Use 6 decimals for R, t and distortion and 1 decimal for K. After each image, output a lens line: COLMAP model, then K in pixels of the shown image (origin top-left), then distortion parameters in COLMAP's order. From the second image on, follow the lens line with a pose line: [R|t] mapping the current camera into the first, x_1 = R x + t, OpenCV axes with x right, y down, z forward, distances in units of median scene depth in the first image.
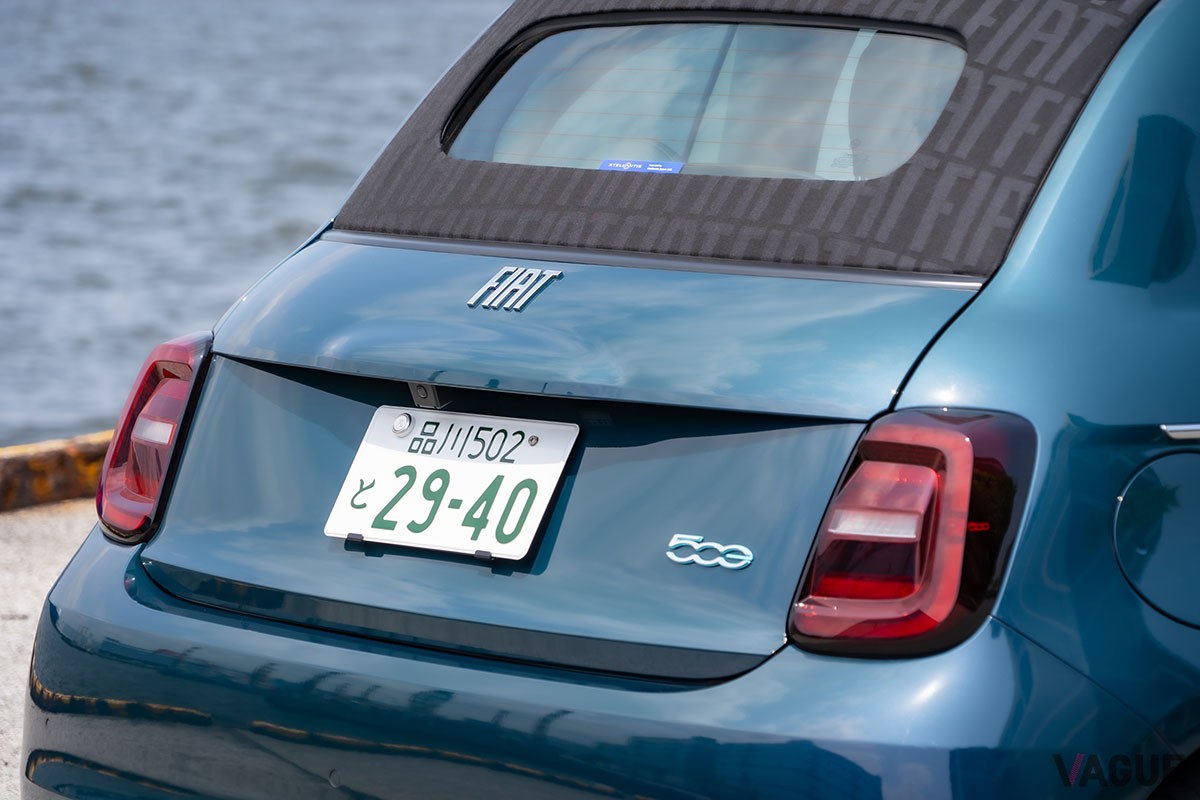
lens RADIAL K [[4770.9, 0, 599.9], [0, 4770.9, 400.2], [0, 0, 1]] dist [-0.222650, 0.000000]
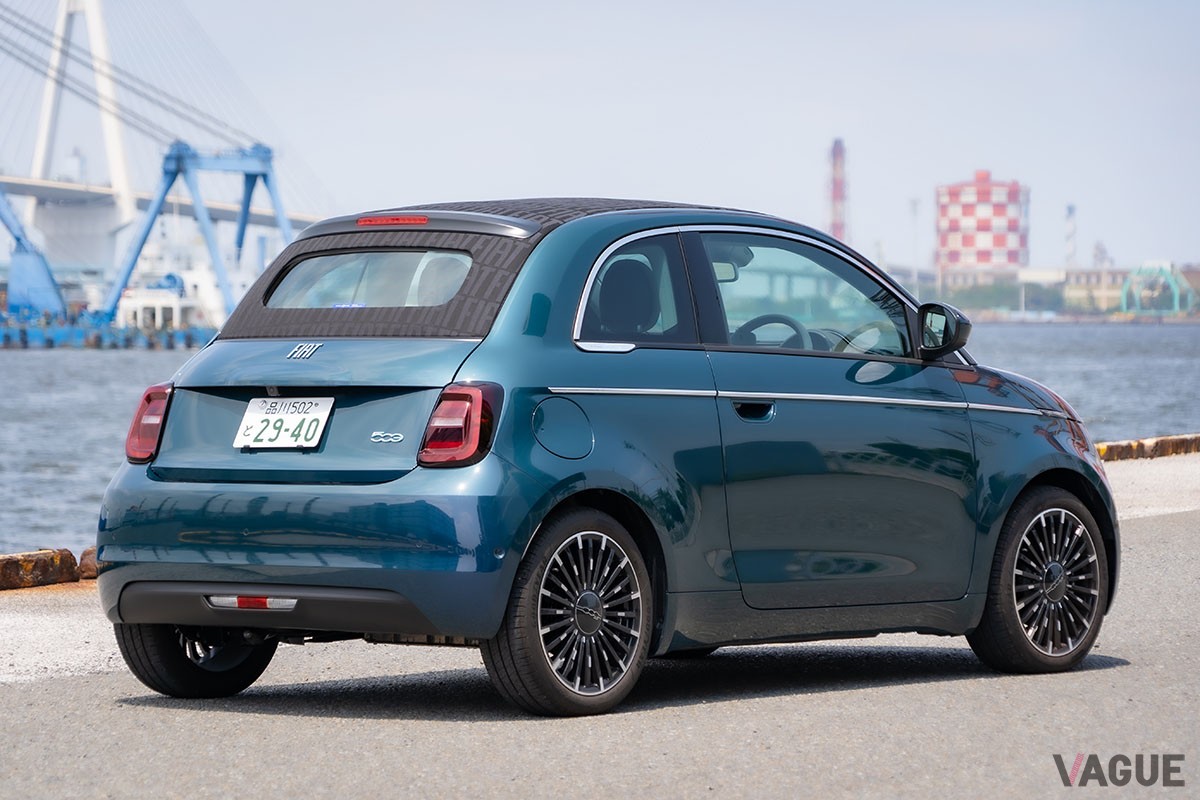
lens RADIAL K [[5144.7, 0, 600.0], [0, 5144.7, 399.4], [0, 0, 1]] dist [-0.011902, 0.000000]
pose [[0.992087, -0.021566, 0.123685, -0.213755], [0.031262, 0.996542, -0.076990, 0.233547], [-0.121597, 0.080248, 0.989330, -1.885086]]
